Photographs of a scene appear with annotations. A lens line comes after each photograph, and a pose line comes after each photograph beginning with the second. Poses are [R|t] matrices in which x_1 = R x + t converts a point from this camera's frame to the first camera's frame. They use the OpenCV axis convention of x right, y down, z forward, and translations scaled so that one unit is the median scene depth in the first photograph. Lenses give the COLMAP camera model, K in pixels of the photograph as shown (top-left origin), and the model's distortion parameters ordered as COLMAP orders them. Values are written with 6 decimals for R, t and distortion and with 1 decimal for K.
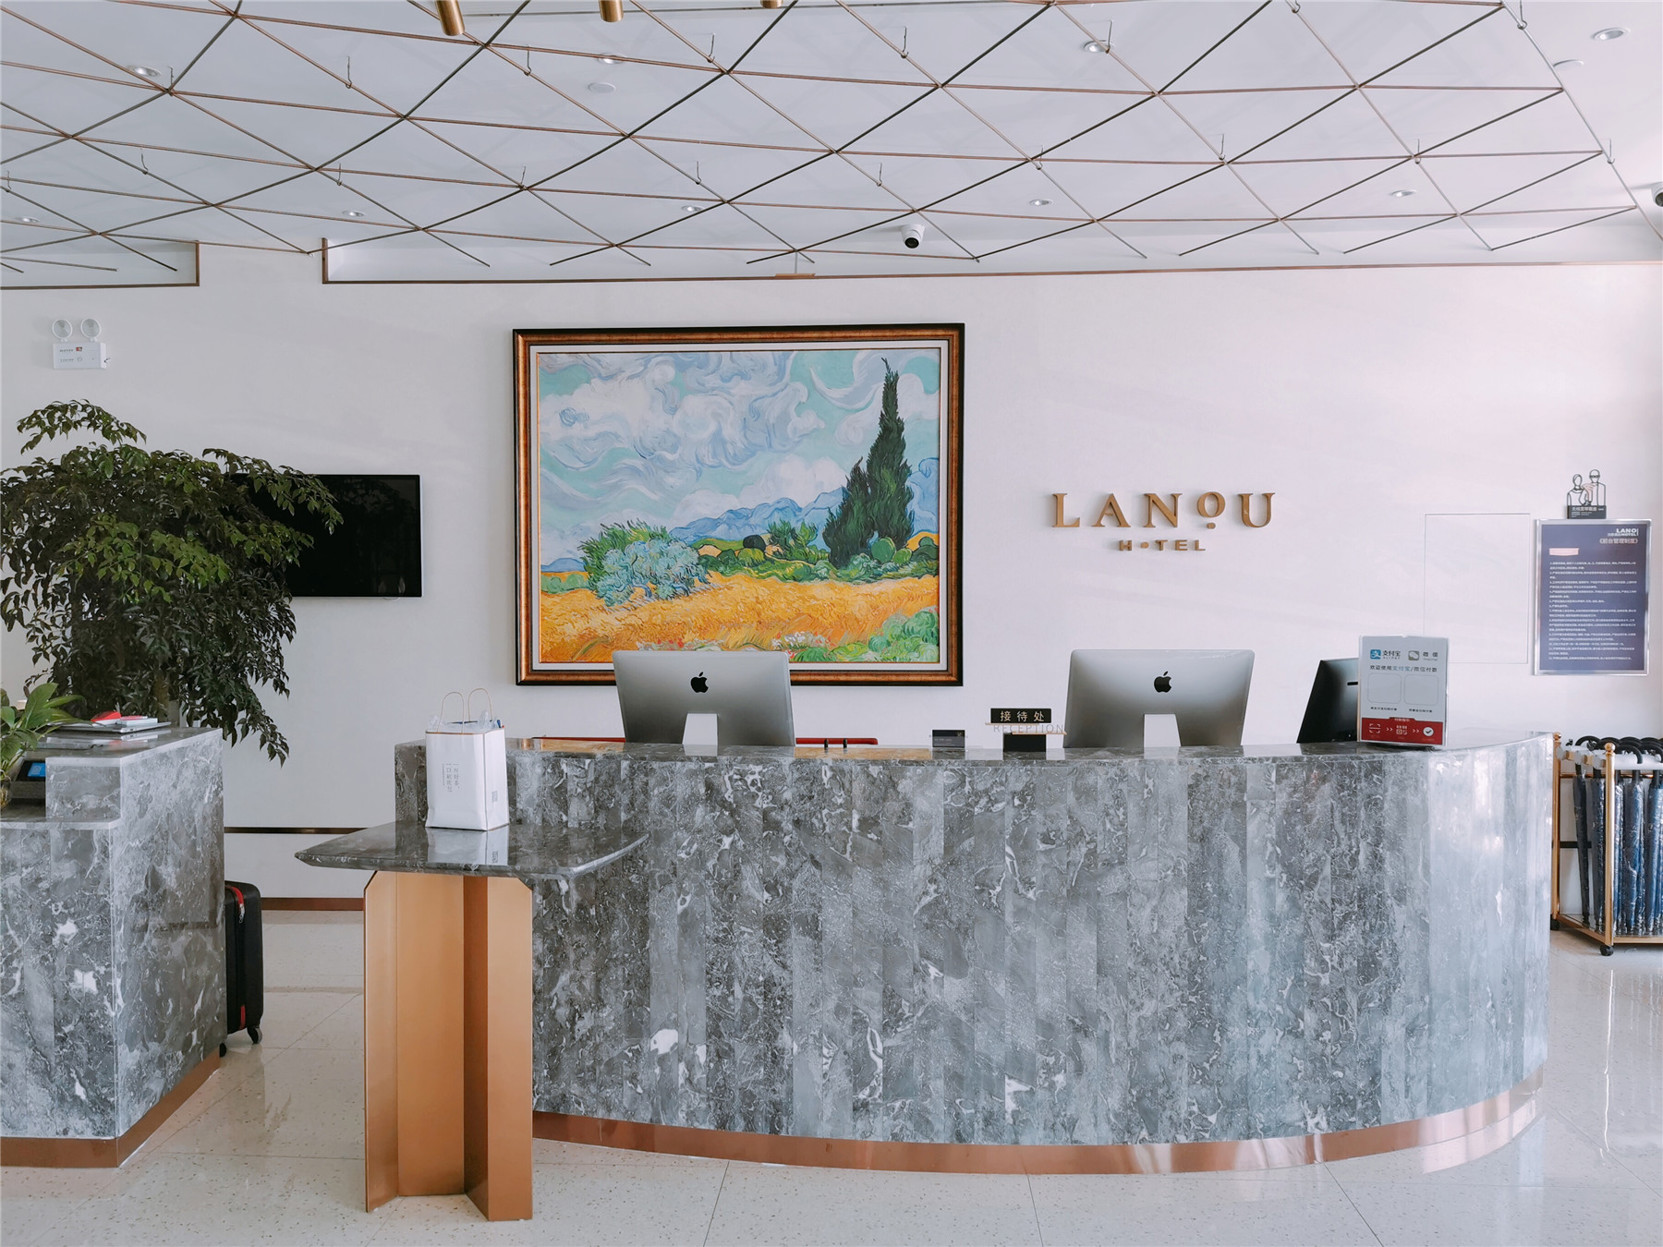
lens RADIAL K [[1262.6, 0, 831.5], [0, 1262.6, 623.5], [0, 0, 1]] dist [0.067465, -0.096311]
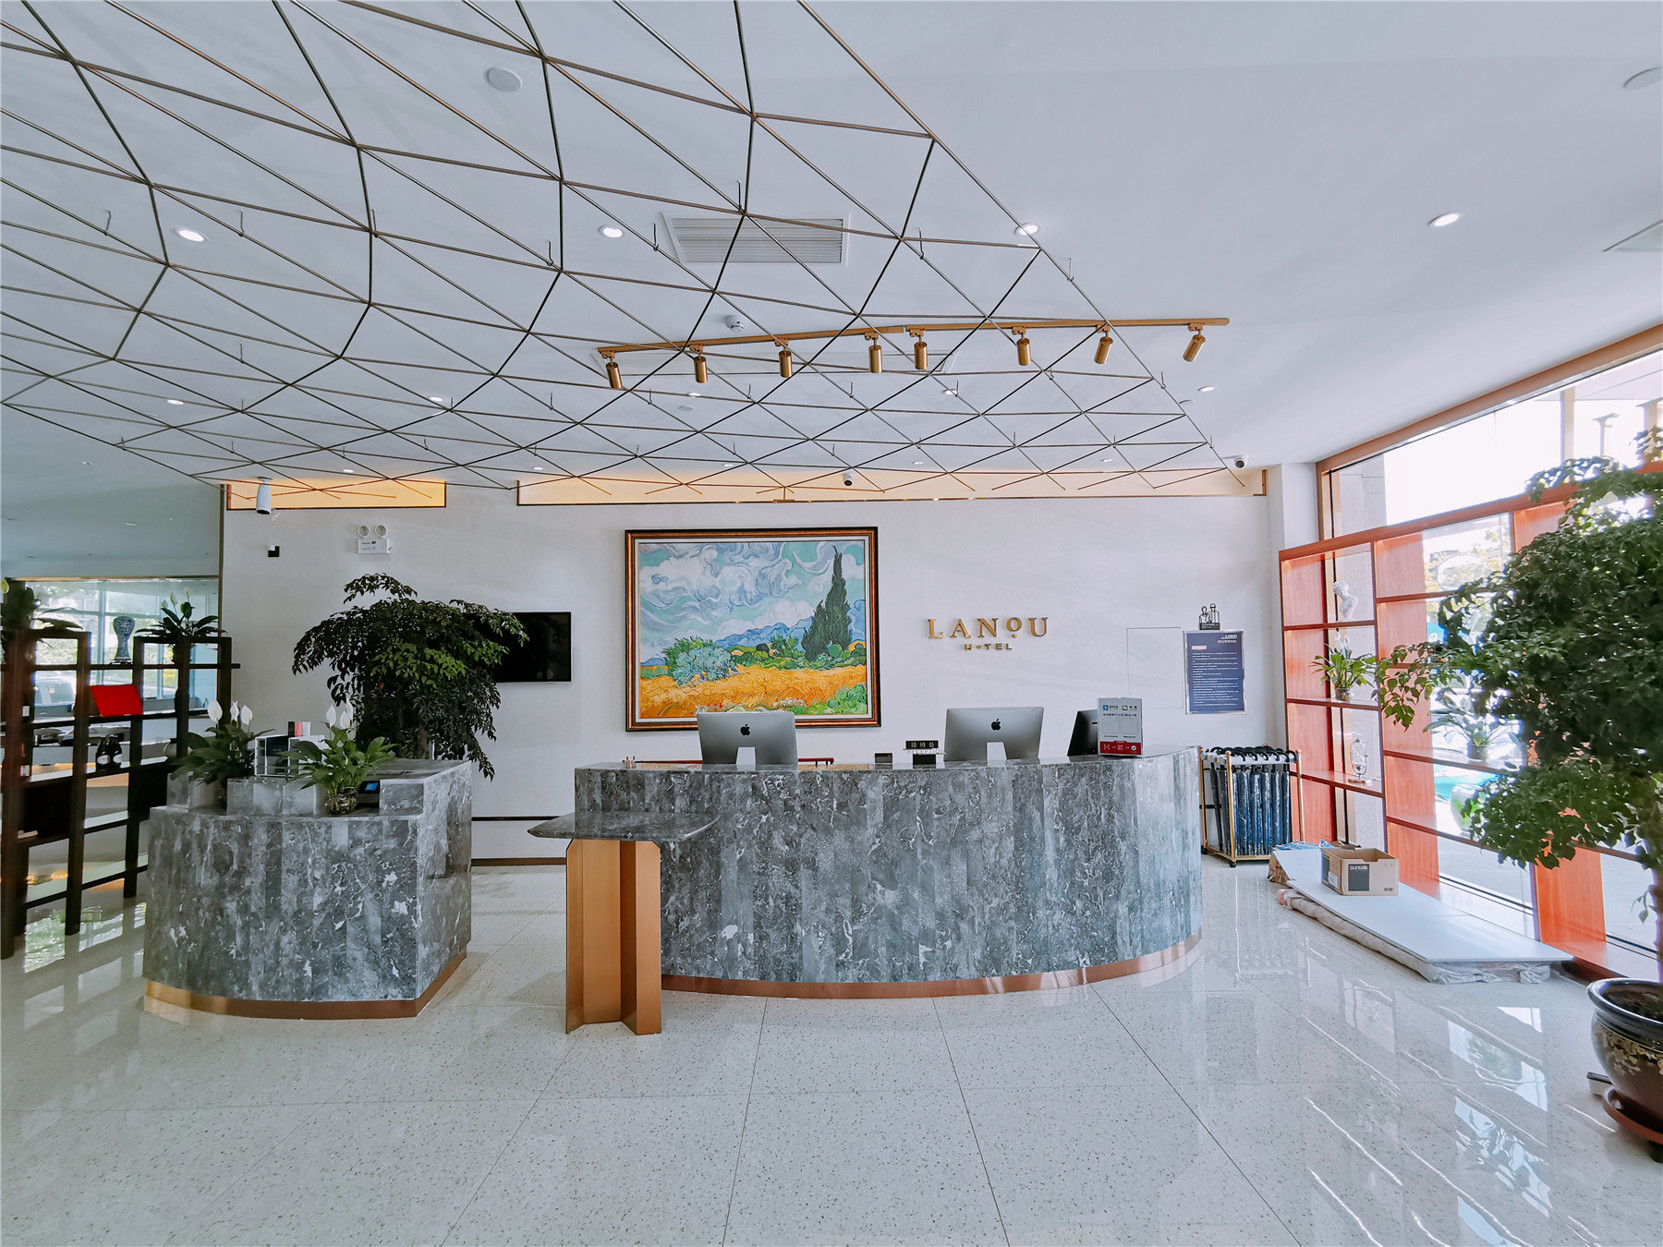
lens RADIAL K [[766.6, 0, 831.5], [0, 766.6, 623.5], [0, 0, 1]] dist [-0.005430, -0.000195]
pose [[0.997681, -0.011006, 0.067173, -0.054207], [0.016351, 0.996697, -0.079553, -0.016427], [-0.066076, 0.080467, 0.994565, -0.116680]]
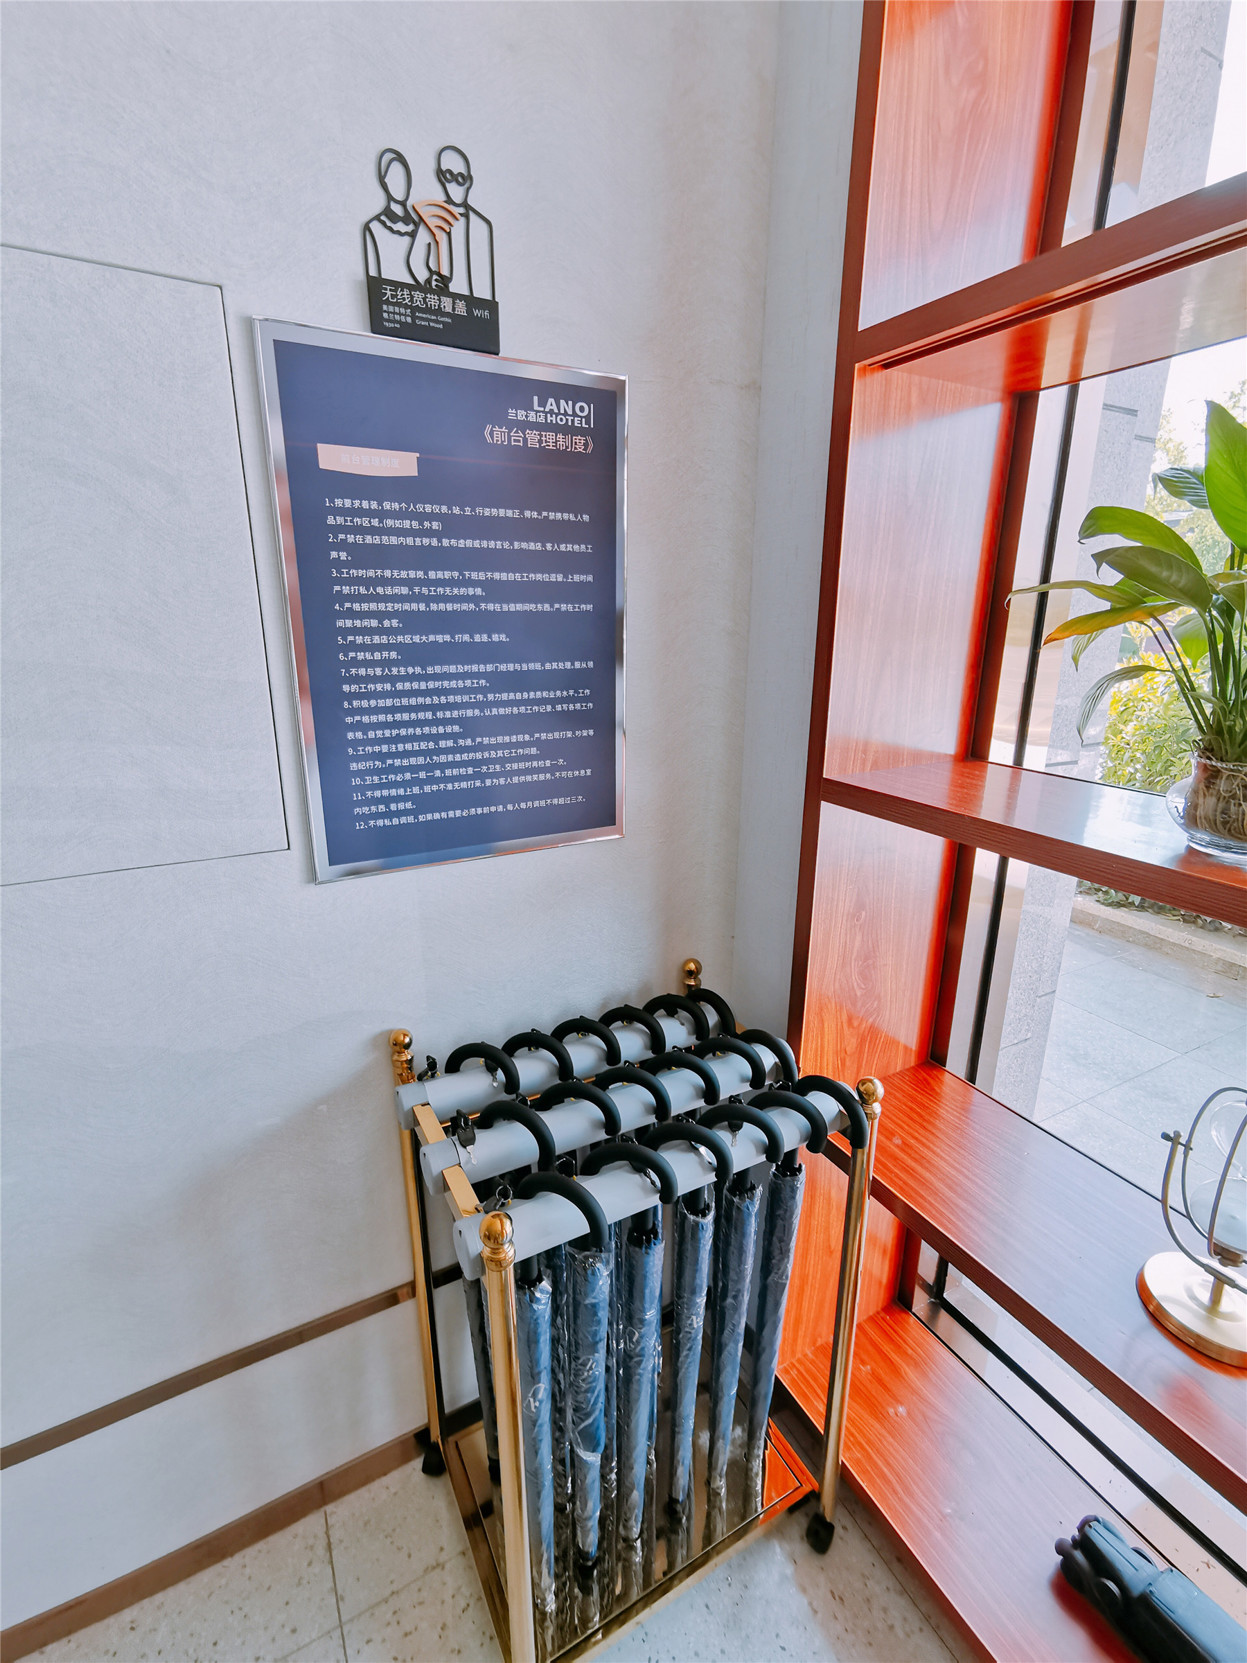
lens RADIAL K [[766.6, 0, 623.5], [0, 766.6, 831.5], [0, 0, 1]] dist [-0.005430, -0.000195]
pose [[0.852685, -0.138589, 0.503708, 0.768298], [0.009383, 0.968079, 0.250471, -0.026708], [-0.522341, -0.208847, 0.826766, 1.189613]]
